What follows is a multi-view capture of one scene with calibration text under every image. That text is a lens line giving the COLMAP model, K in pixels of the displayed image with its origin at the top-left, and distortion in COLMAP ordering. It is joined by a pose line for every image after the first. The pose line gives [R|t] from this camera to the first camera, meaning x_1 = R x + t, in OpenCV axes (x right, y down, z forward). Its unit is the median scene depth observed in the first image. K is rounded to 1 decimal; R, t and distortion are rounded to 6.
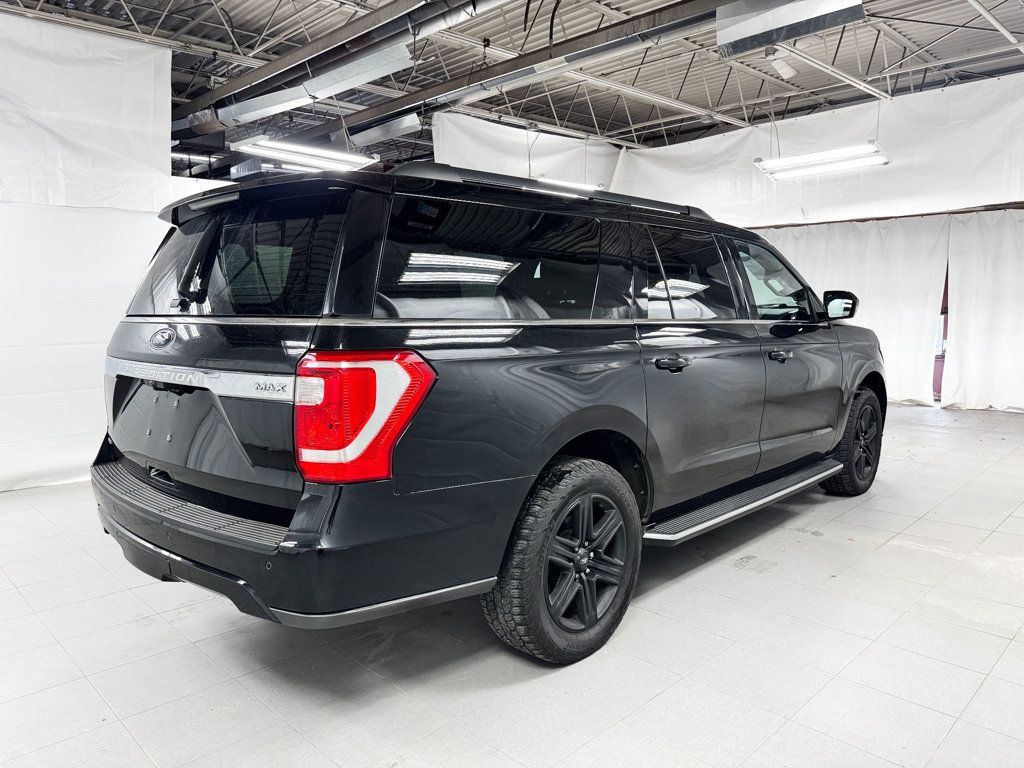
lens RADIAL K [[729.5, 0, 512.0], [0, 729.5, 384.0], [0, 0, 1]] dist [0.002735, -0.002456]
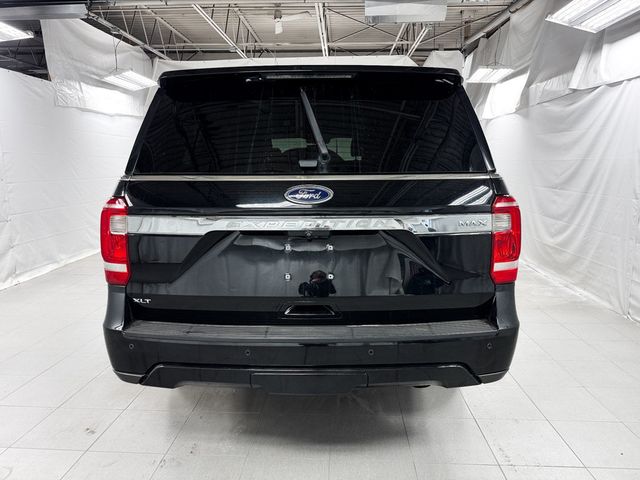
lens RADIAL K [[456.0, 0, 320.0], [0, 456.0, 240.0], [0, 0, 1]] dist [0.002735, -0.002456]
pose [[0.734605, -0.095534, 0.671736, -0.992396], [0.063868, 0.995378, 0.071716, -0.039200], [-0.675482, -0.009780, 0.737311, 0.475818]]
